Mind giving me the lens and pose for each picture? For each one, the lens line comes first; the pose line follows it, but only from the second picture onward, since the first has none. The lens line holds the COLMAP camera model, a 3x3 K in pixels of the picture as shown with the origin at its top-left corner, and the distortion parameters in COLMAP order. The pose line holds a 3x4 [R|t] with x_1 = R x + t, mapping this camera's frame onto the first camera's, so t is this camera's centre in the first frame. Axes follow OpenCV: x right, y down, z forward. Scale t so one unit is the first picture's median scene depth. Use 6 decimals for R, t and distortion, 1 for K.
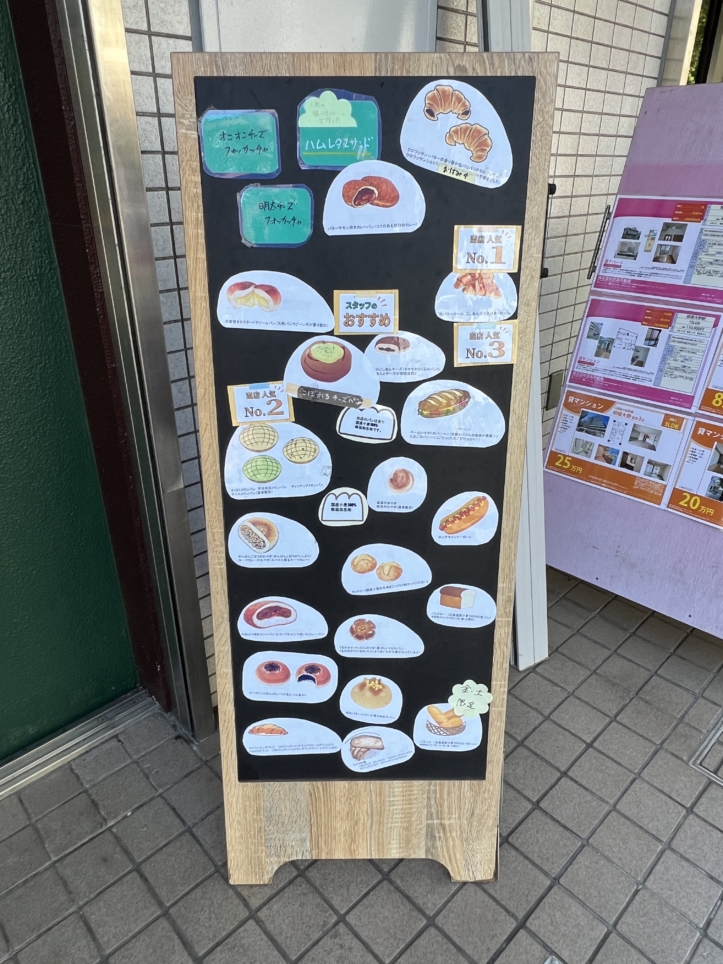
lens RADIAL K [[646.6, 0, 356.9], [0, 646.6, 478.8], [0, 0, 1]] dist [0.000629, -0.000121]
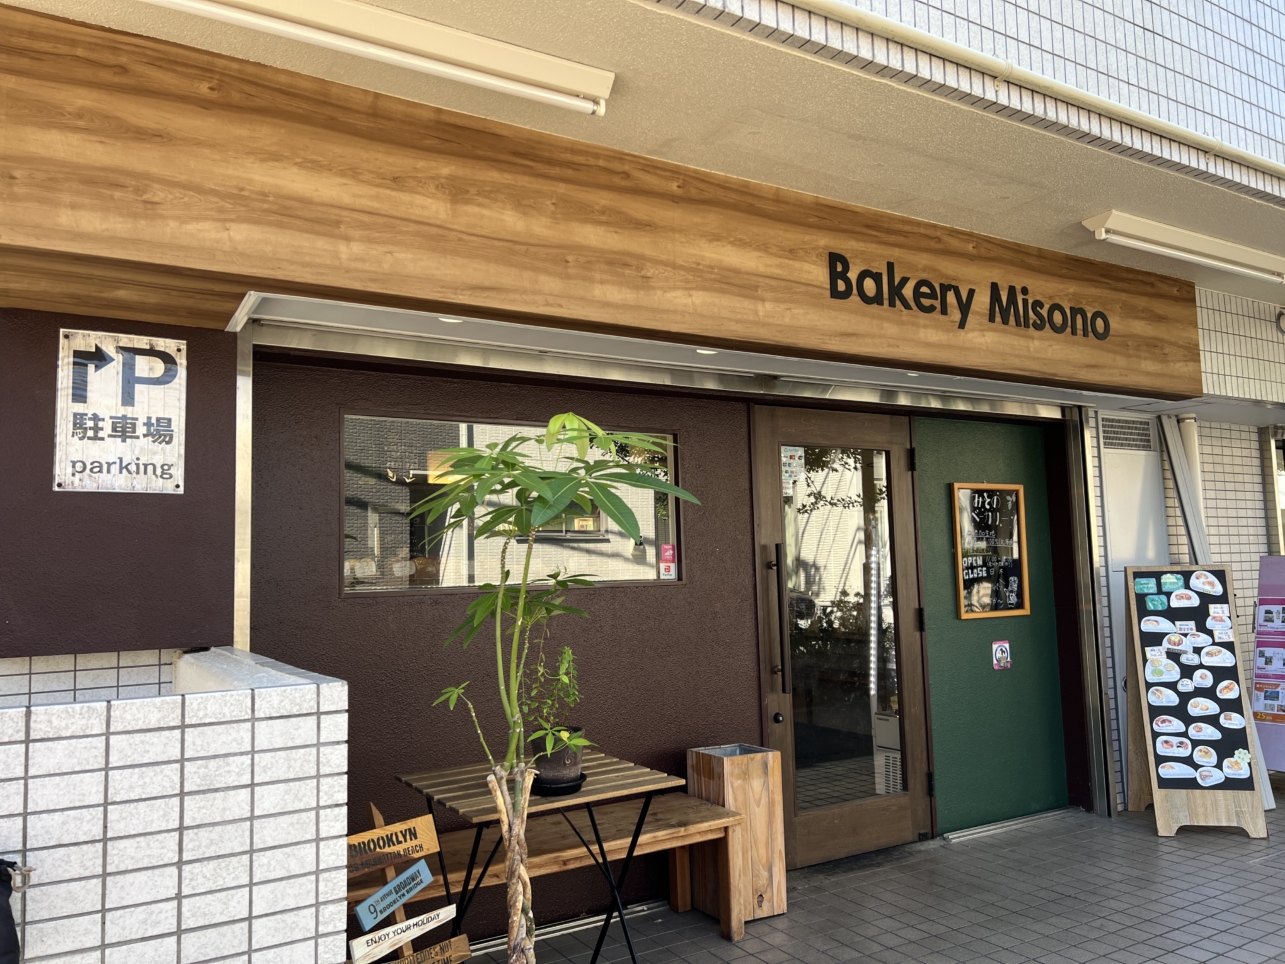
lens RADIAL K [[981.7, 0, 645.2], [0, 981.7, 479.3], [0, 0, 1]] dist [0.027294, -0.012256]
pose [[0.977655, -0.041094, -0.206162, -1.621210], [-0.071081, 0.858323, -0.508163, 1.891138], [0.197836, 0.511462, 0.836222, -4.268509]]
